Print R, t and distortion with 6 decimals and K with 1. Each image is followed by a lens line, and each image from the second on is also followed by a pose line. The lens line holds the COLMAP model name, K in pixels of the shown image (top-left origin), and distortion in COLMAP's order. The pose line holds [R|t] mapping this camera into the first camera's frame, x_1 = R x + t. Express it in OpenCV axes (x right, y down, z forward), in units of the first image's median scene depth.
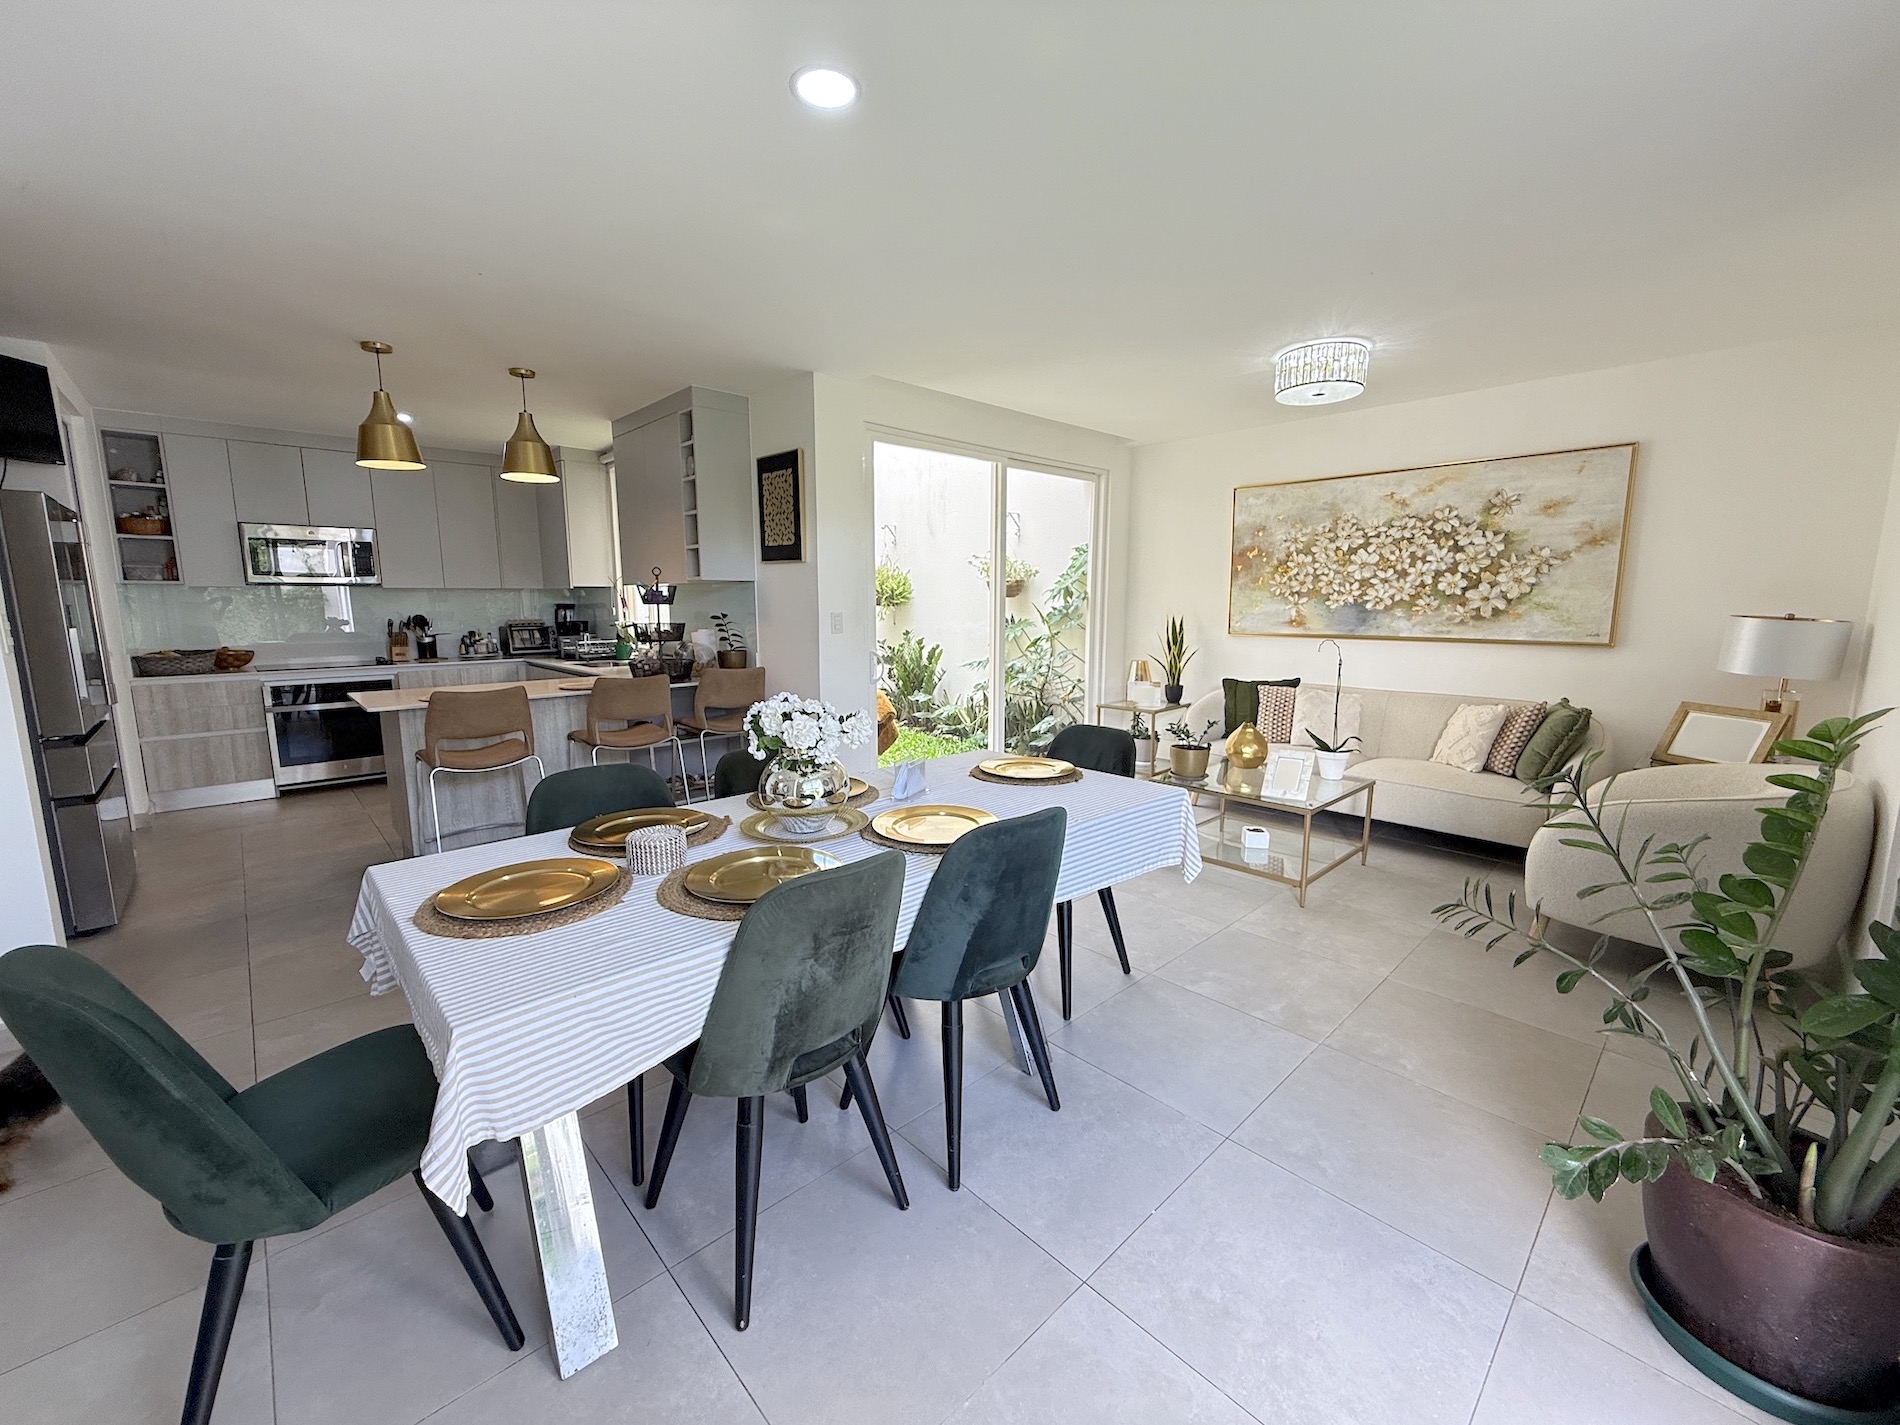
lens RADIAL K [[760.1, 0, 956.0], [0, 760.1, 715.2], [0, 0, 1]] dist [-0.000672, -0.000654]
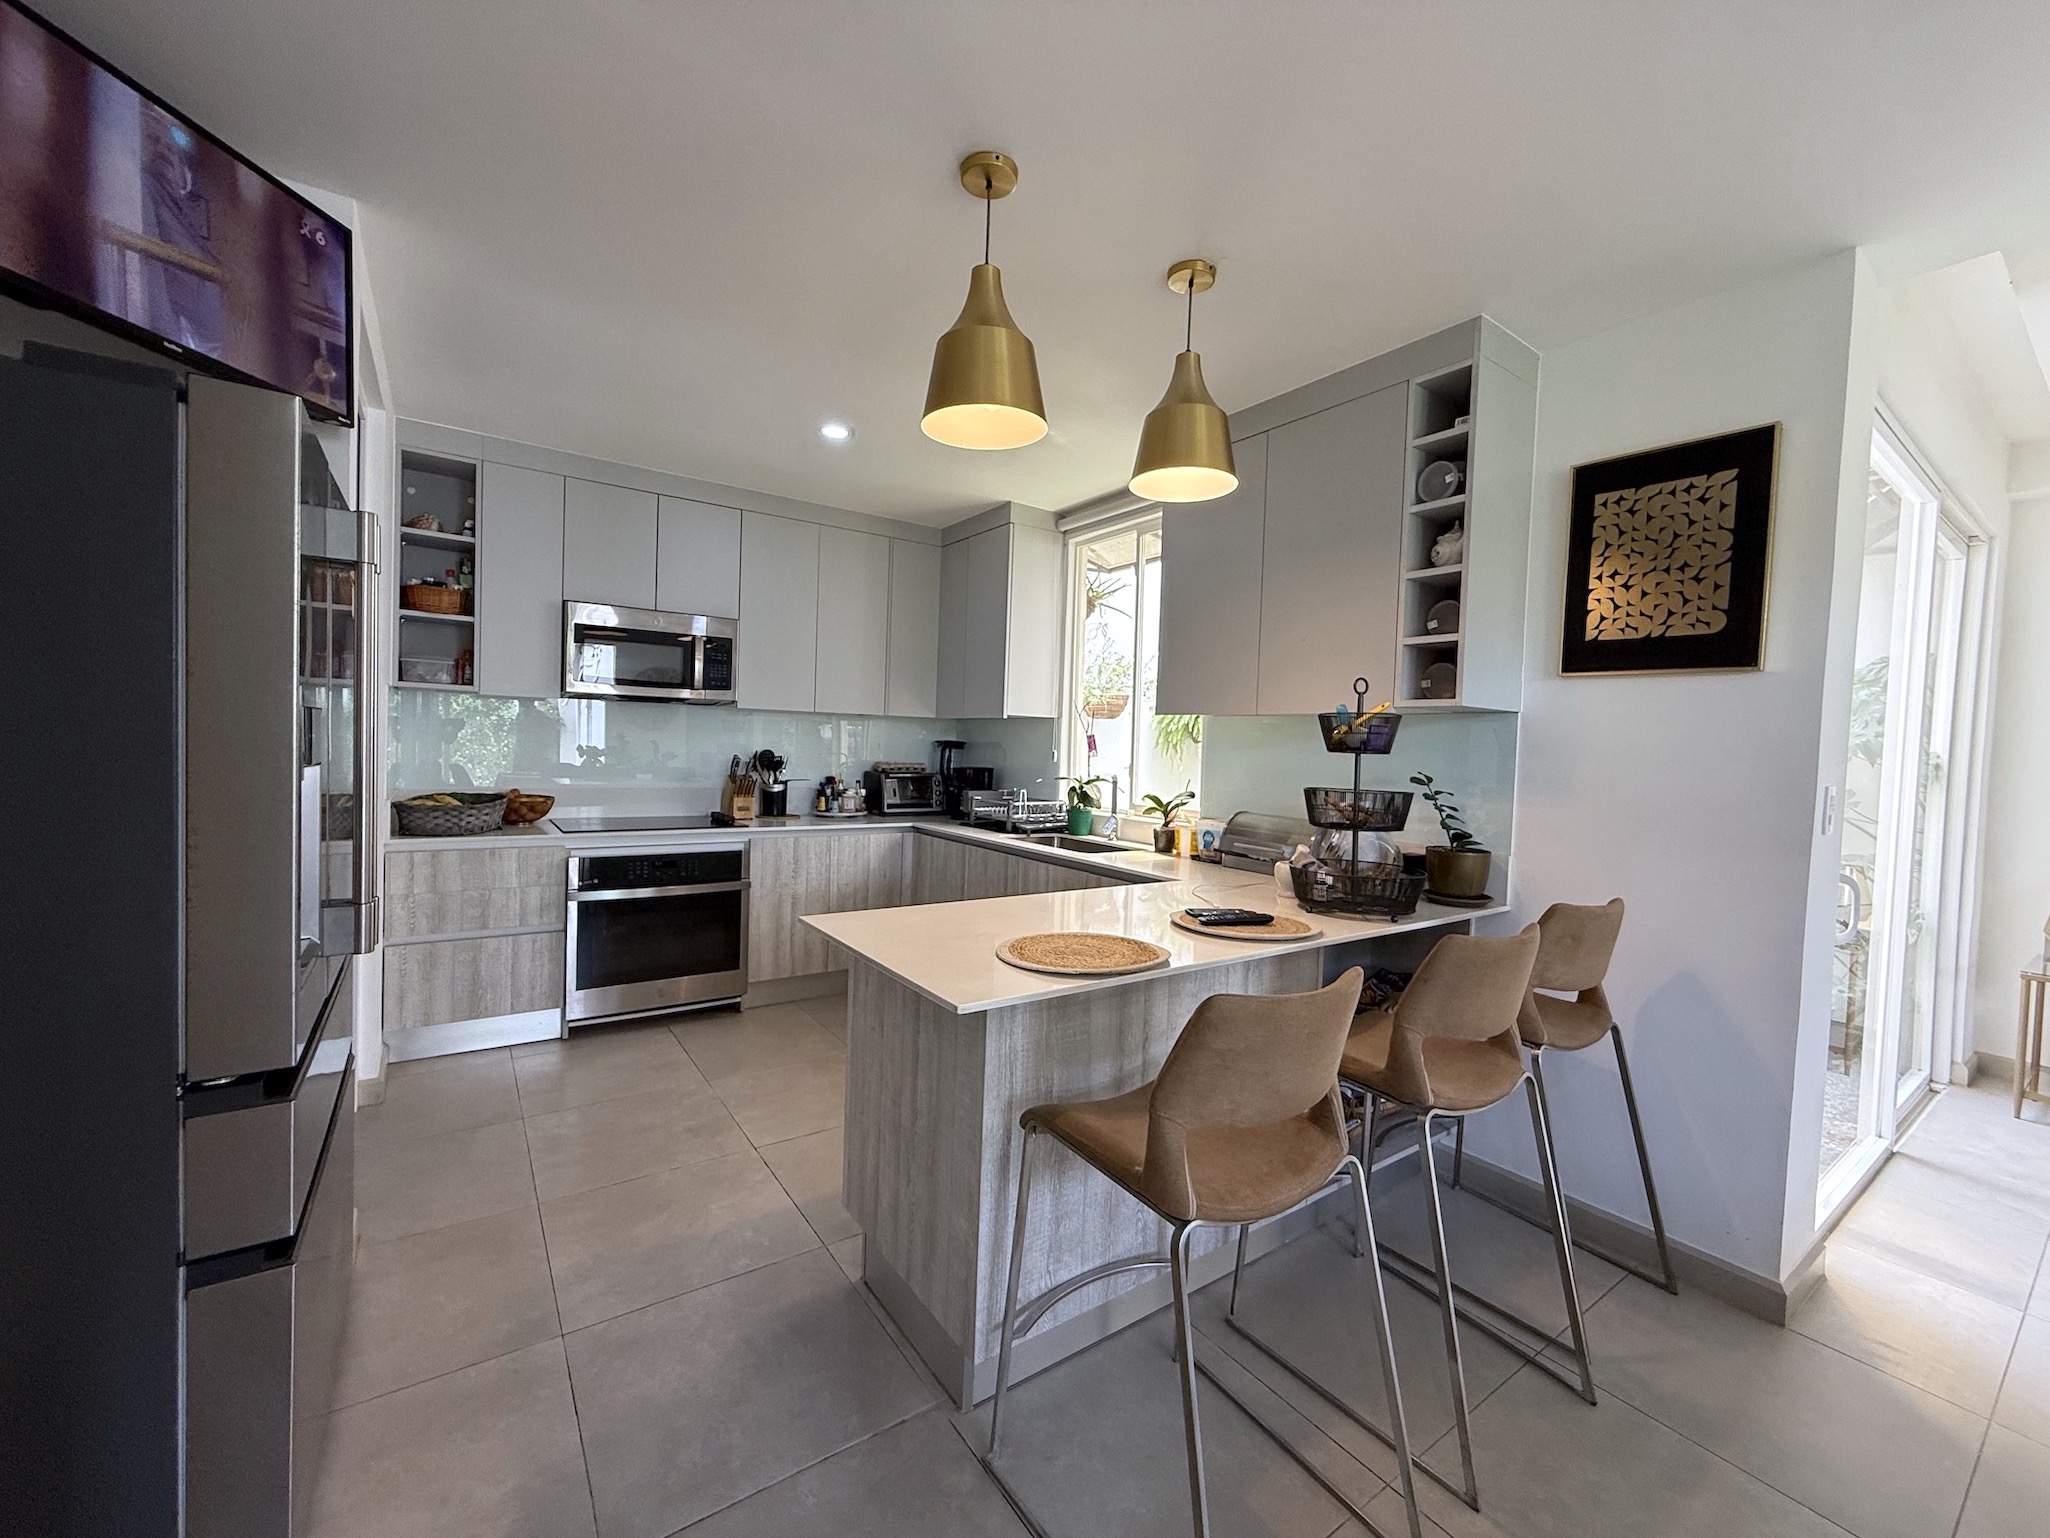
lens RADIAL K [[820.2, 0, 1028.8], [0, 820.2, 774.9], [0, 0, 1]] dist [-0.000672, -0.000654]
pose [[0.988856, 0.041456, -0.142989, -0.453806], [-0.057924, 0.991905, -0.112998, -0.051151], [0.137147, 0.120021, 0.983253, 0.390727]]
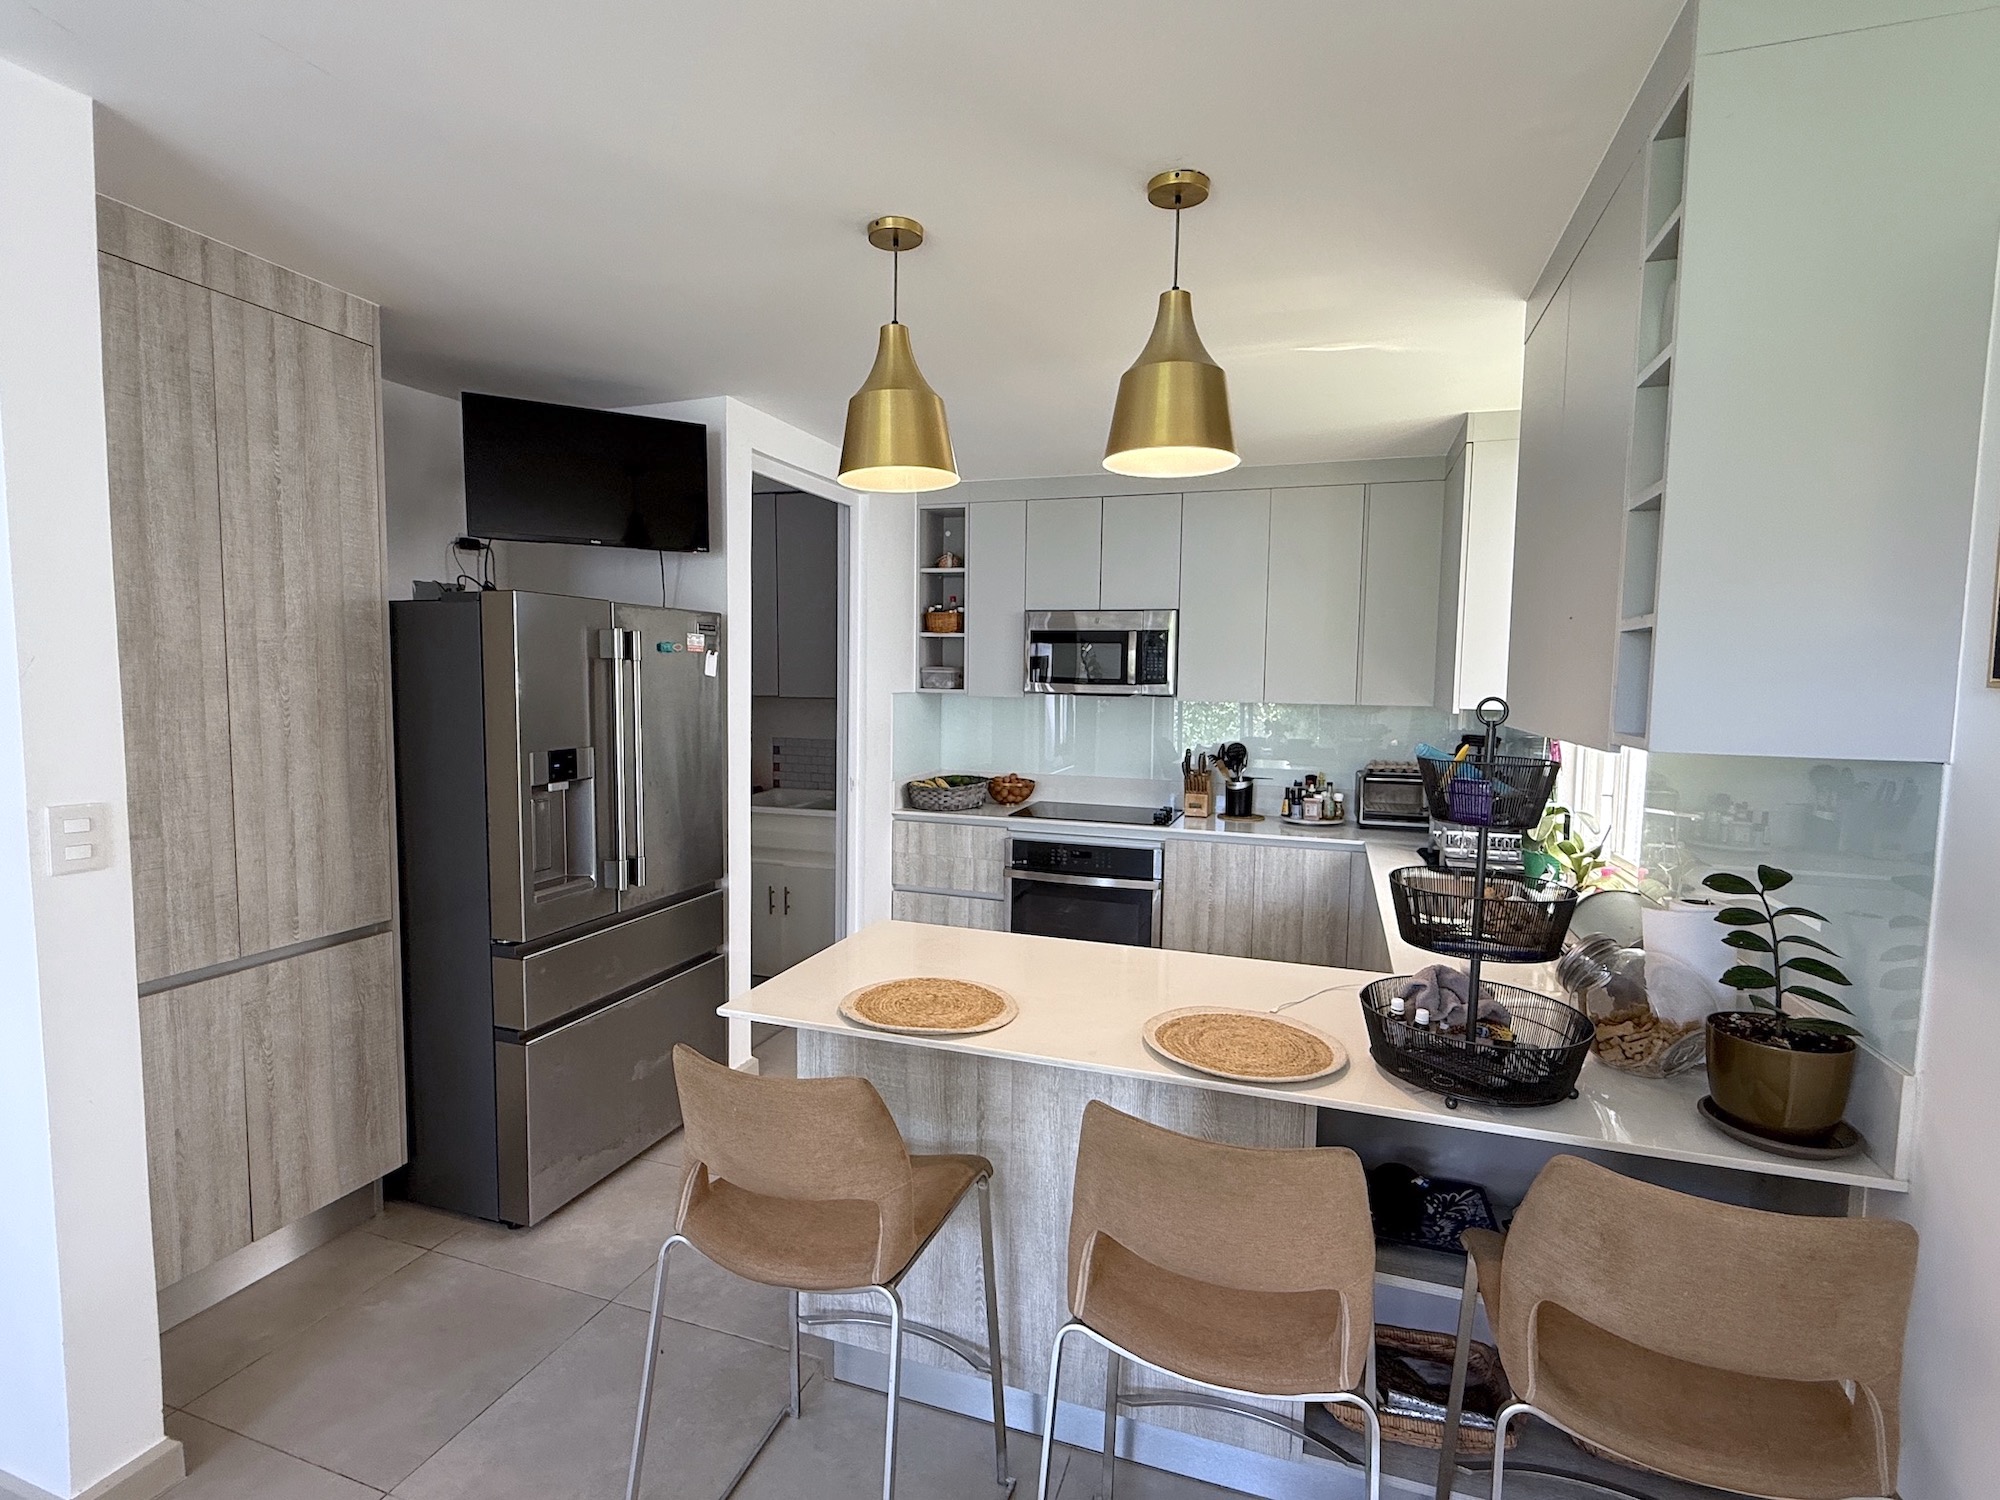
lens RADIAL K [[966.0, 0, 991.4], [0, 966.0, 748.1], [0, 0, 1]] dist [-0.003271, -0.000335]
pose [[0.457426, 0.076145, -0.885982, -0.128999], [-0.149507, 0.988730, 0.007787, -0.126948], [0.876589, 0.128899, 0.463655, 0.563067]]
